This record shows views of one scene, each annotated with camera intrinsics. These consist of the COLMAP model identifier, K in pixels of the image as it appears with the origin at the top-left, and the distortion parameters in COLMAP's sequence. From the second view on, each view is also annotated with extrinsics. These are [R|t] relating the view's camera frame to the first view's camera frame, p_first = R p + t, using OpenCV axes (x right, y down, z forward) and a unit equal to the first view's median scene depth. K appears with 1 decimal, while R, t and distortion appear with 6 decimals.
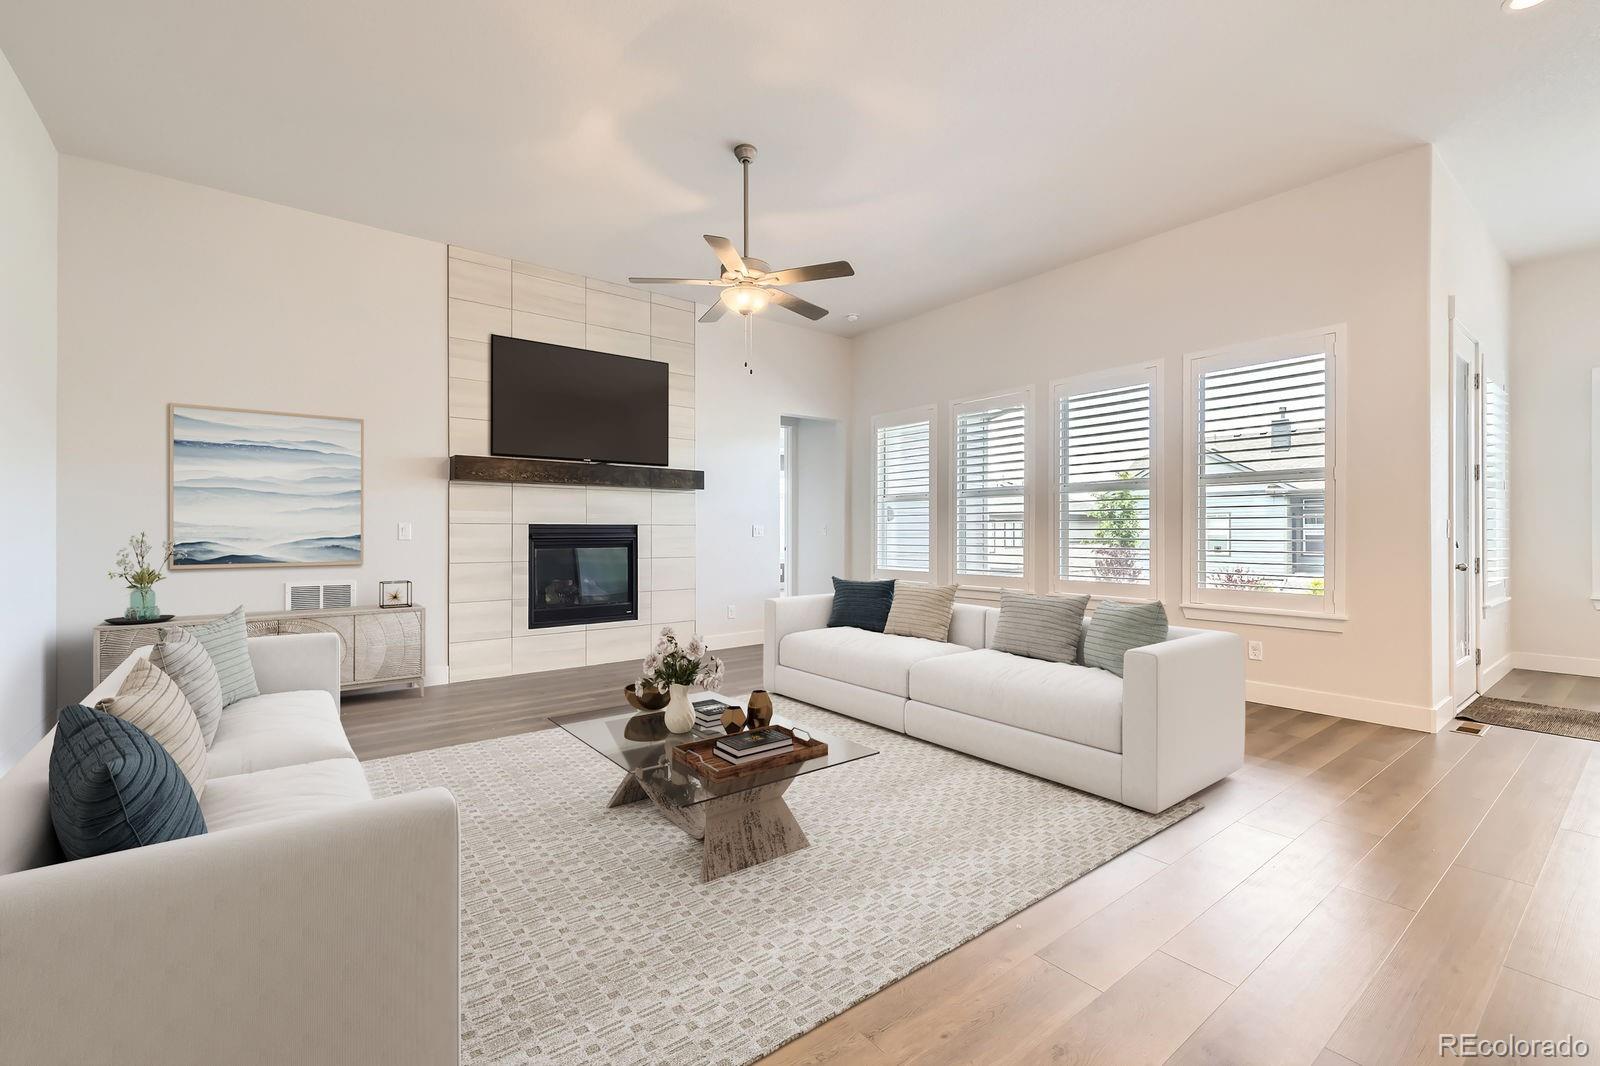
lens RADIAL K [[671.5, 0, 785.0], [0, 671.5, 534.1], [0, 0, 1]] dist [-0.000136, 0.000058]
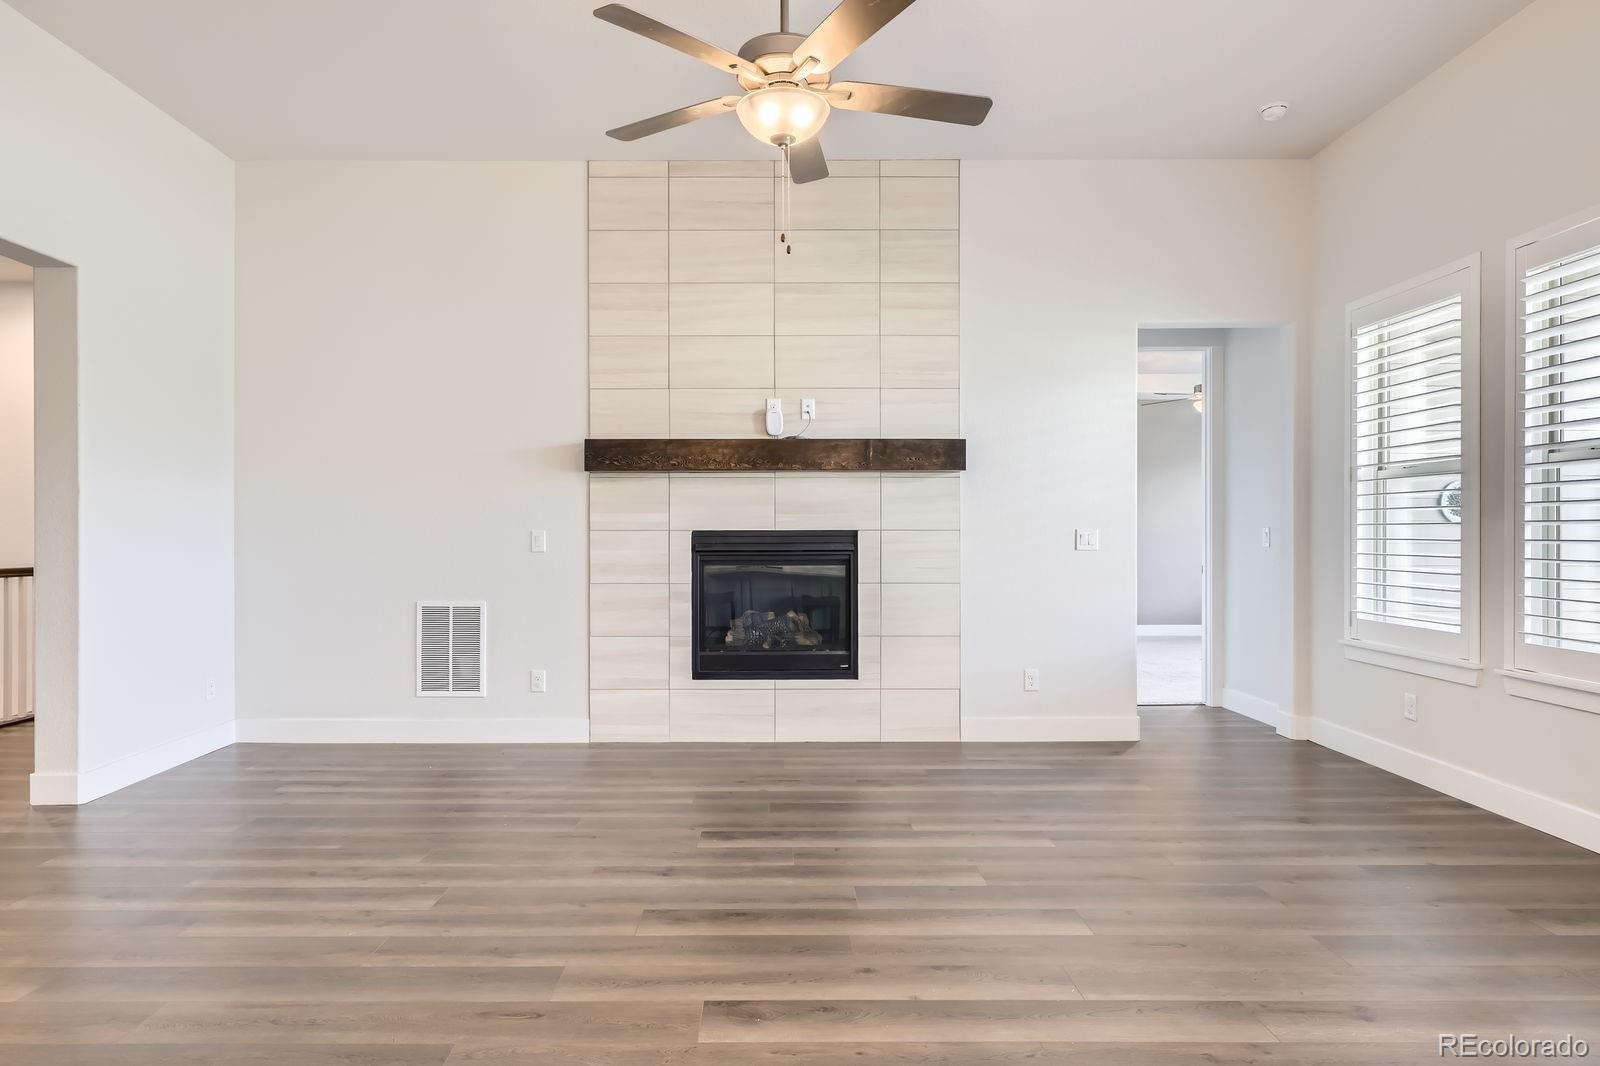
lens RADIAL K [[903.7, 0, 764.4], [0, 903.7, 528.4], [0, 0, 1]] dist [0.000304, -0.000683]
pose [[0.794632, -0.002430, -0.607087, 0.231924], [-0.001074, 0.999985, -0.005408, -0.010916], [0.607091, 0.004949, 0.794617, 0.268238]]
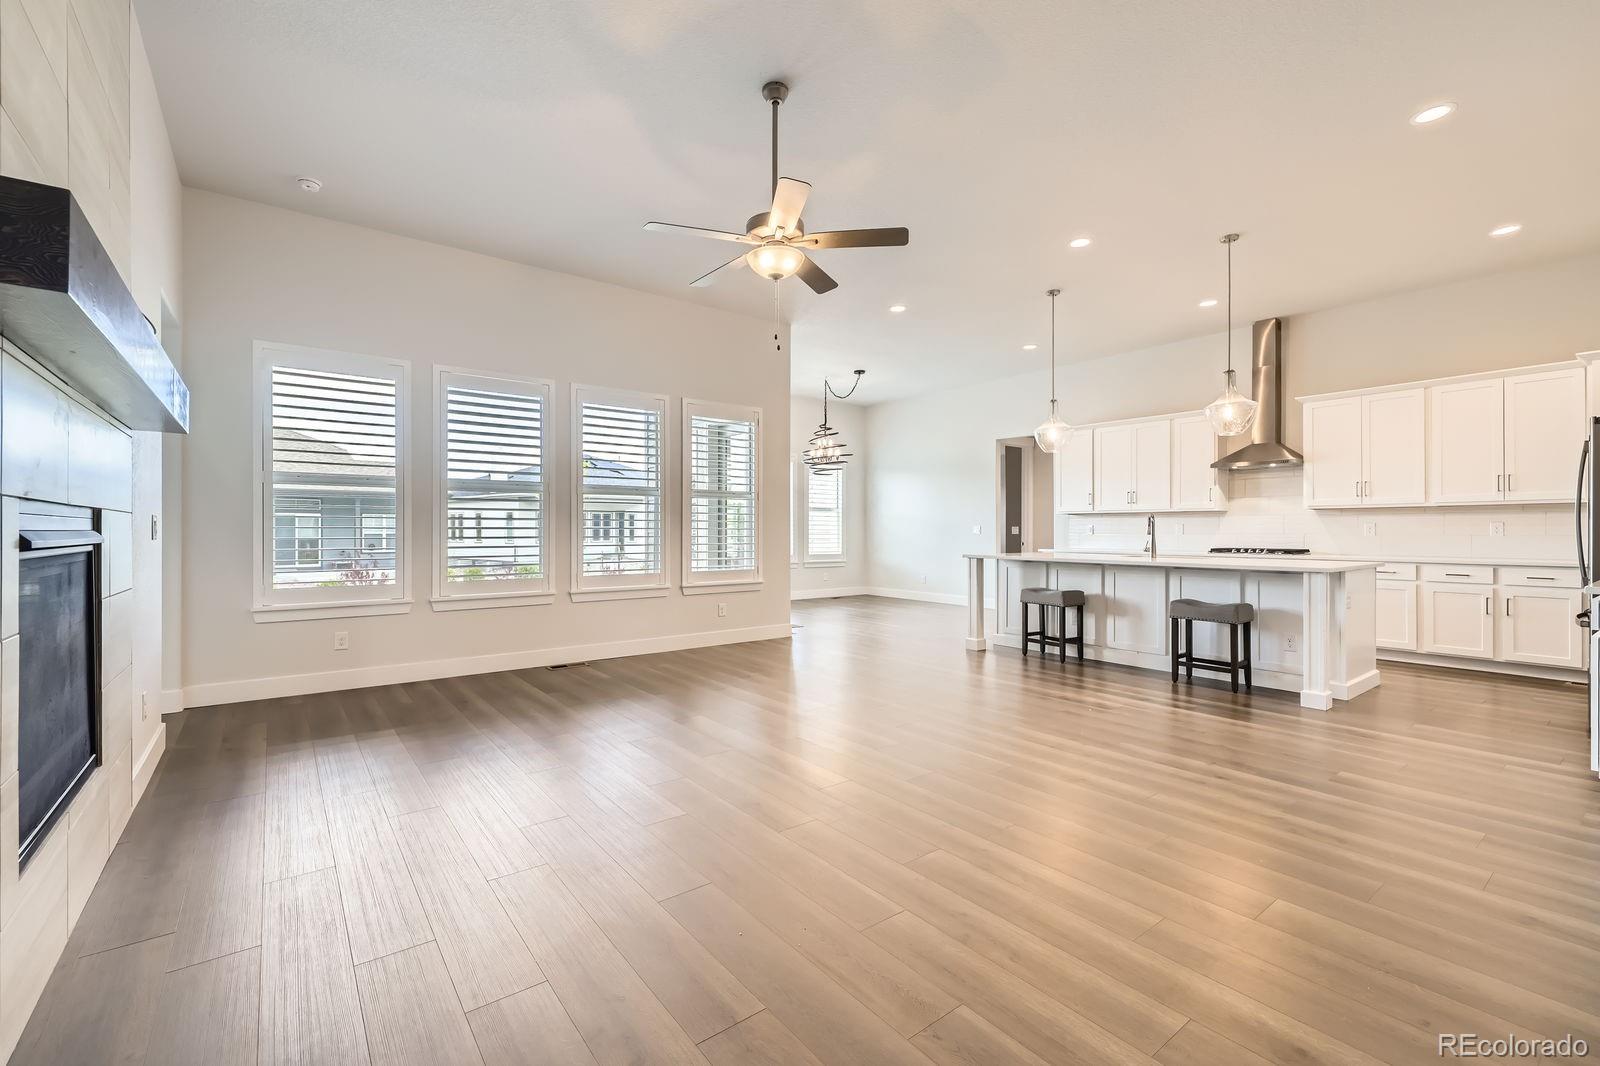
lens RADIAL K [[678.4, 0, 788.8], [0, 678.4, 531.5], [0, 0, 1]] dist [0.003127, -0.000463]
pose [[-0.010009, 0.004594, 0.999939, -0.596347], [0.003398, 0.999984, -0.004560, 0.003618], [-0.999944, 0.003352, -0.010025, 0.629970]]
